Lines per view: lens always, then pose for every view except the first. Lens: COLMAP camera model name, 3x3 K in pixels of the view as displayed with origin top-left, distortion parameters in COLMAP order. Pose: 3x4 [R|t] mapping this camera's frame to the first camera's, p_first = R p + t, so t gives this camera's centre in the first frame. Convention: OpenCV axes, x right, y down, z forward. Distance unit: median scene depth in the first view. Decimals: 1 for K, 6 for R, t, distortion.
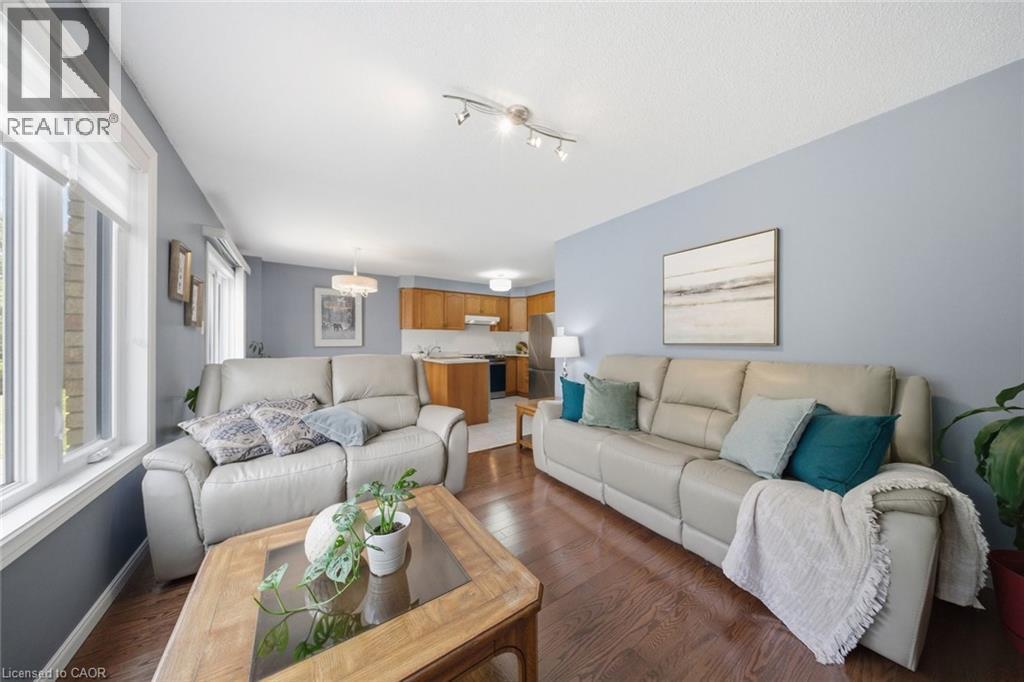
lens RADIAL K [[312.0, 0, 512.2], [0, 312.0, 341.7], [0, 0, 1]] dist [0.000260, -0.000004]
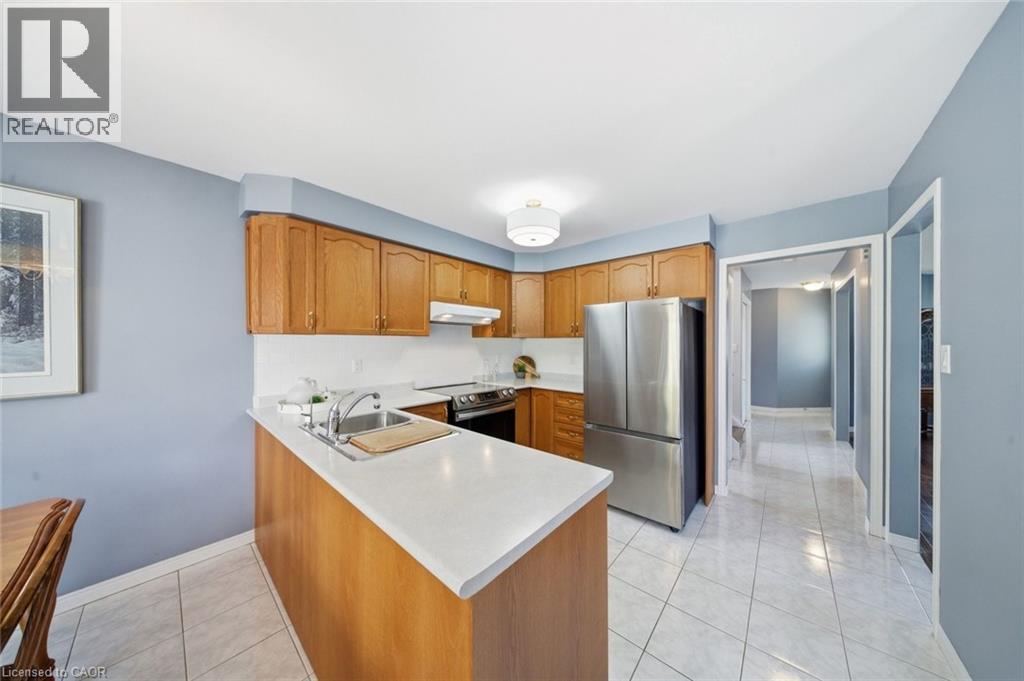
lens RADIAL K [[312.0, 0, 512.5], [0, 312.0, 342.9], [0, 0, 1]] dist [0.000260, -0.000004]
pose [[0.970189, 0.003533, 0.242324, -0.145229], [-0.005060, 0.999971, 0.005679, -0.030728], [-0.242297, -0.006736, 0.970179, 0.547412]]
